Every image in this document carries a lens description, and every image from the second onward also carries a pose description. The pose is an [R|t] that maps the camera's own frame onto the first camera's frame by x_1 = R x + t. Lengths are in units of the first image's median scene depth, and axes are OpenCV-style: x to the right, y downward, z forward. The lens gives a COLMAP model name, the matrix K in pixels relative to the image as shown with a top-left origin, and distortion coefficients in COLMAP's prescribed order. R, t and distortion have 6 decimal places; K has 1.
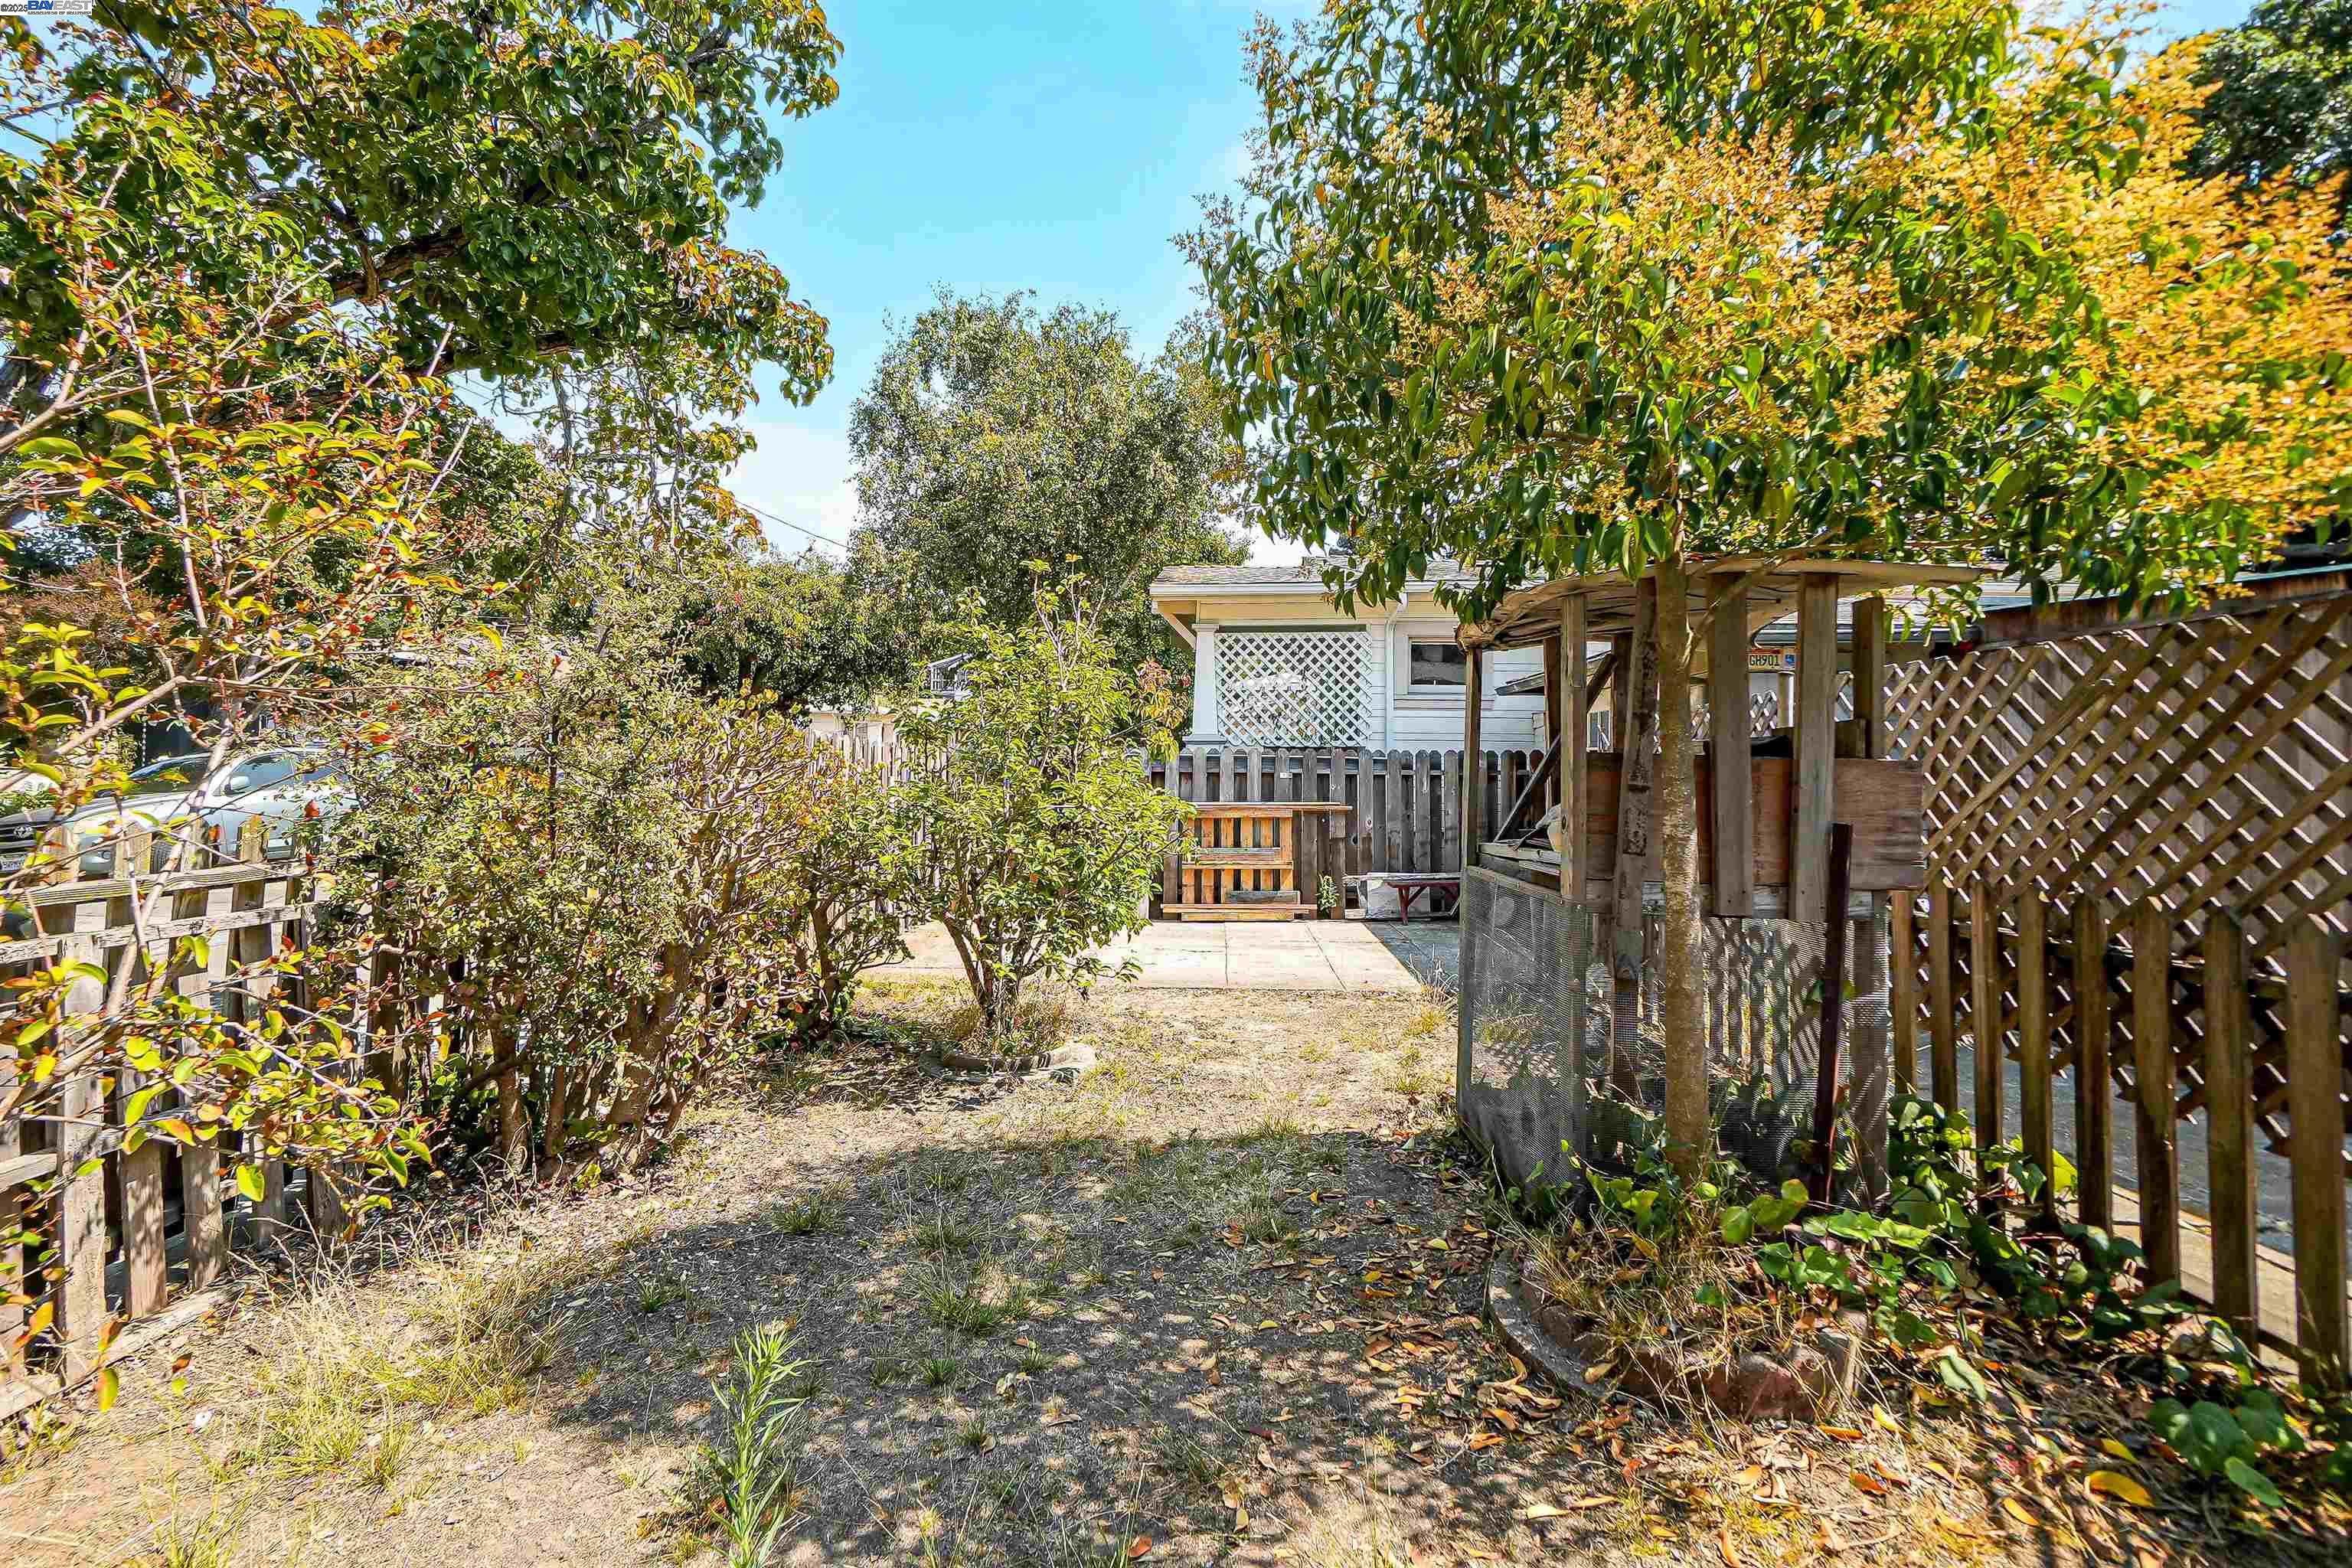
lens RADIAL K [[1044.6, 0, 1162.8], [0, 1044.6, 748.6], [0, 0, 1]] dist [-0.011974, 0.006238]
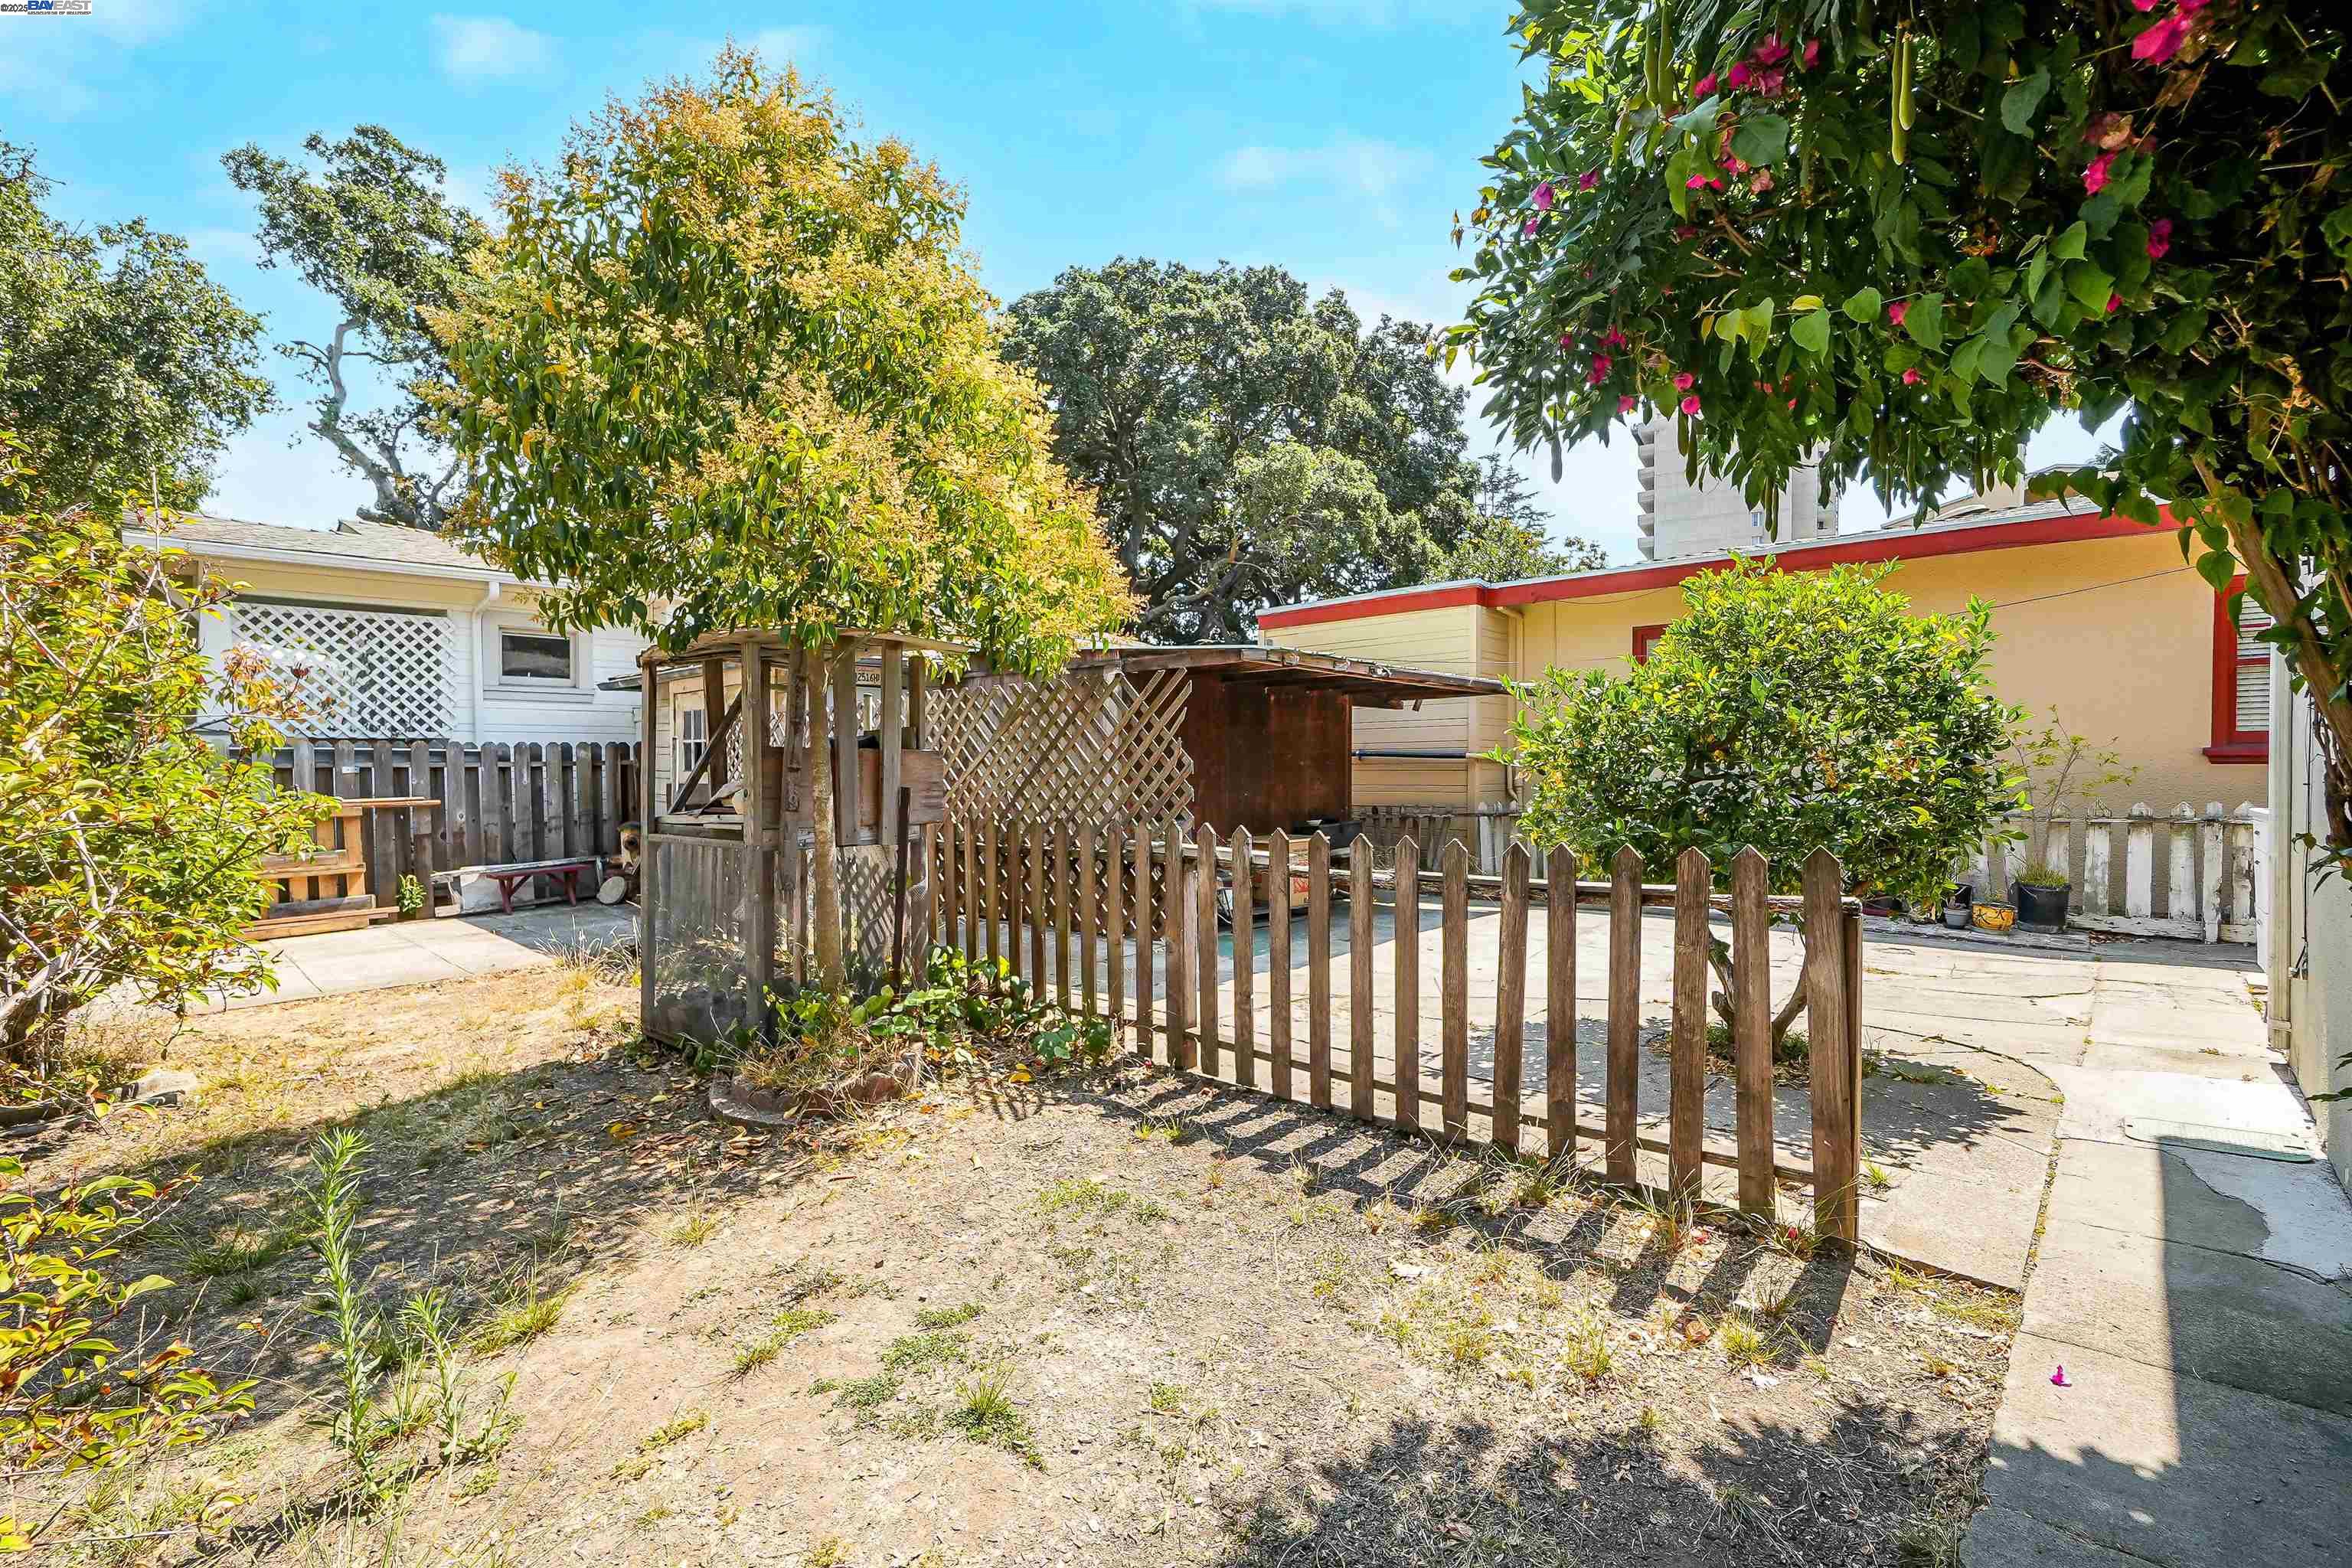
lens RADIAL K [[1044.6, 0, 1162.8], [0, 1044.6, 748.6], [0, 0, 1]] dist [-0.011974, 0.006238]
pose [[0.655271, -0.005618, 0.755373, -0.360786], [-0.001701, 0.999959, 0.008913, -0.007354], [-0.755392, -0.007125, 0.655234, -0.440951]]
